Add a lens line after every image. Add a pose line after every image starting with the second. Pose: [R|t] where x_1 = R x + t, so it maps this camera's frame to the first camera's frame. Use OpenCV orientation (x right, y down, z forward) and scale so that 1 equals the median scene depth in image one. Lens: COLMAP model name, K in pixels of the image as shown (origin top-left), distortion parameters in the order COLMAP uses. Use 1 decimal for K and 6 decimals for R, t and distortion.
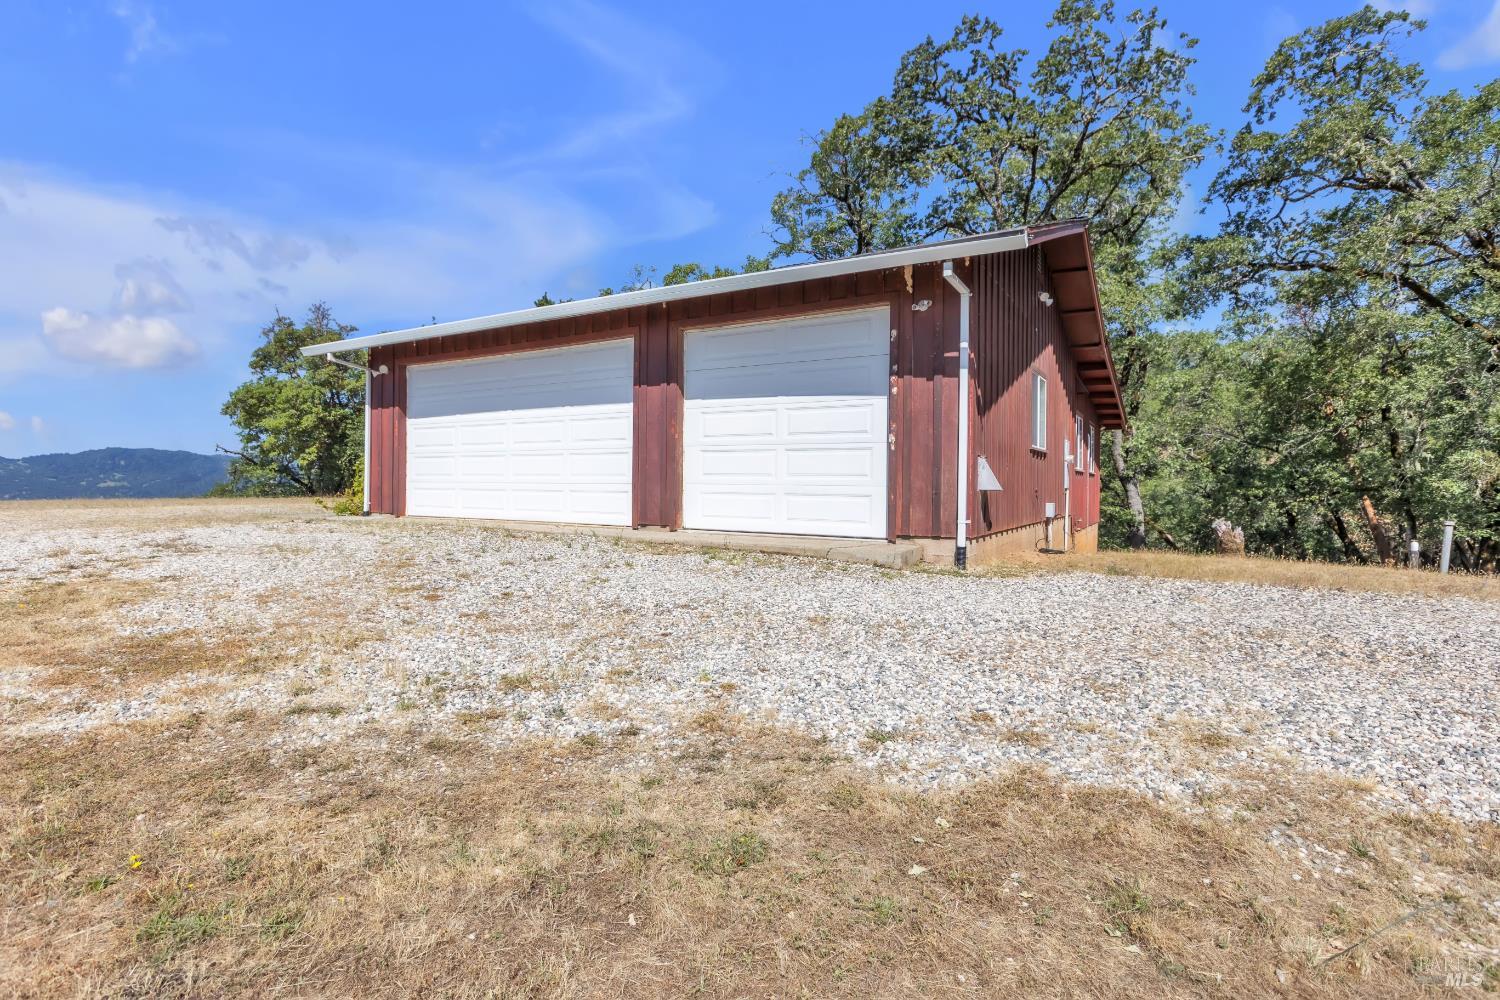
lens RADIAL K [[730.7, 0, 748.9], [0, 730.7, 492.0], [0, 0, 1]] dist [0.000465, 0.001119]
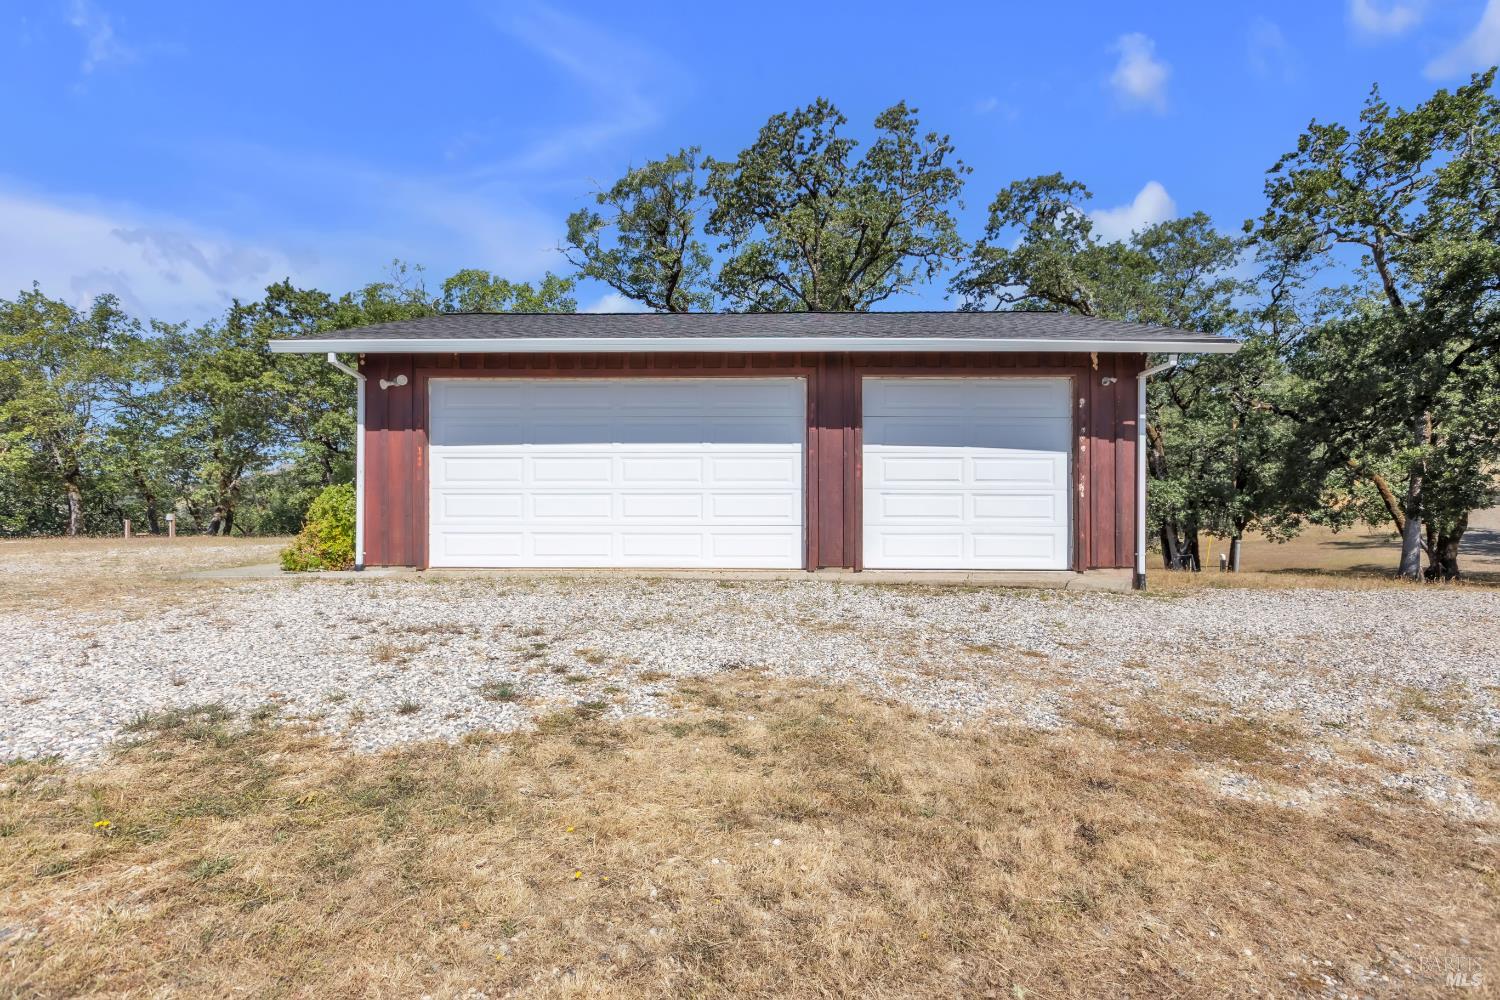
lens RADIAL K [[730.7, 0, 746.1], [0, 730.7, 509.2], [0, 0, 1]] dist [0.000465, 0.001119]
pose [[0.862505, -0.005952, 0.506014, -0.728831], [0.010480, 0.999926, -0.006103, -0.028435], [-0.505941, 0.010567, 0.862504, 0.185543]]
